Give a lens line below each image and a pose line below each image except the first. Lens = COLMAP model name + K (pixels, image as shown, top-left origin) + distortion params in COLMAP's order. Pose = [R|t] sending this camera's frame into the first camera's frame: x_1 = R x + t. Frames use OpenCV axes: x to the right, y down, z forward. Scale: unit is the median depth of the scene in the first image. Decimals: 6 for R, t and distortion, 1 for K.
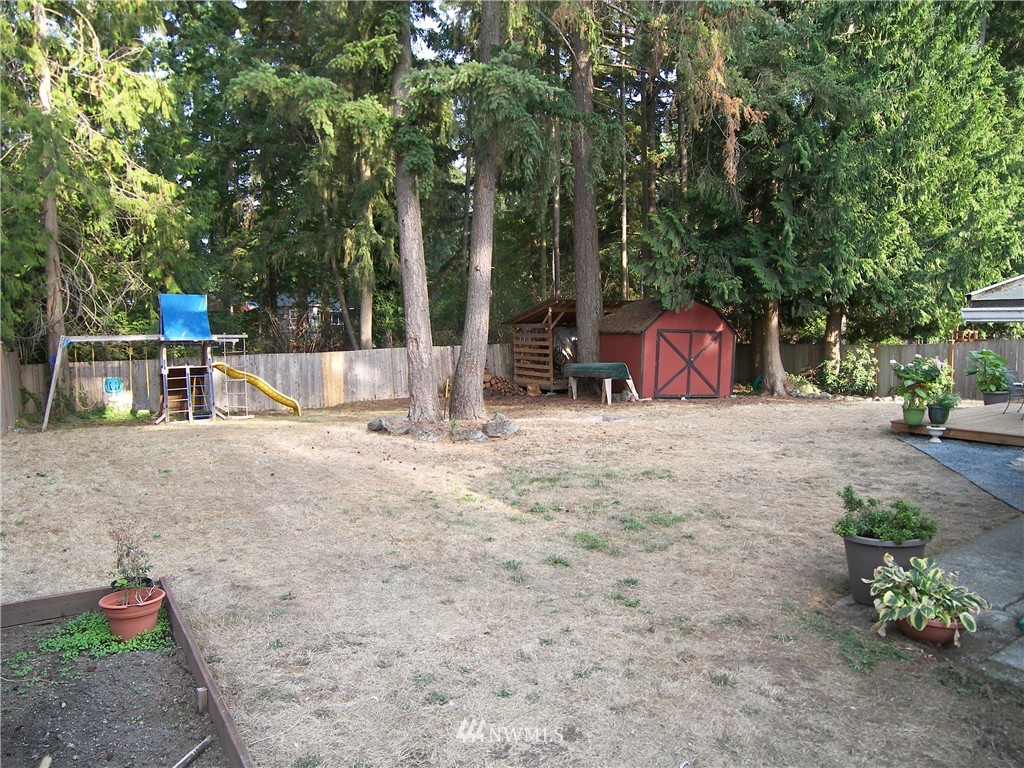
lens RADIAL K [[722.4, 0, 517.2], [0, 722.4, 385.7], [0, 0, 1]] dist [-0.145413, 0.106226]
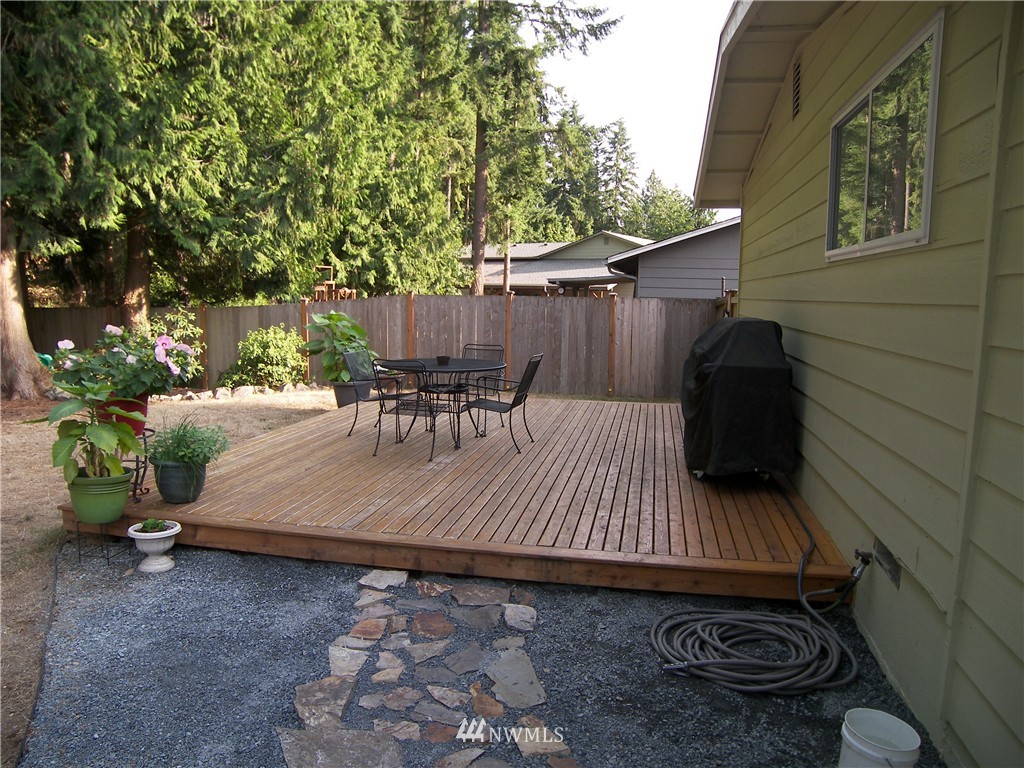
lens RADIAL K [[727.9, 0, 512.0], [0, 727.9, 384.0], [0, 0, 1]] dist [-0.084319, -0.000182]
pose [[0.721756, -0.068291, 0.688770, 0.277757], [0.037610, 0.997520, 0.059492, -0.016731], [-0.691125, -0.017035, 0.722535, 0.345141]]
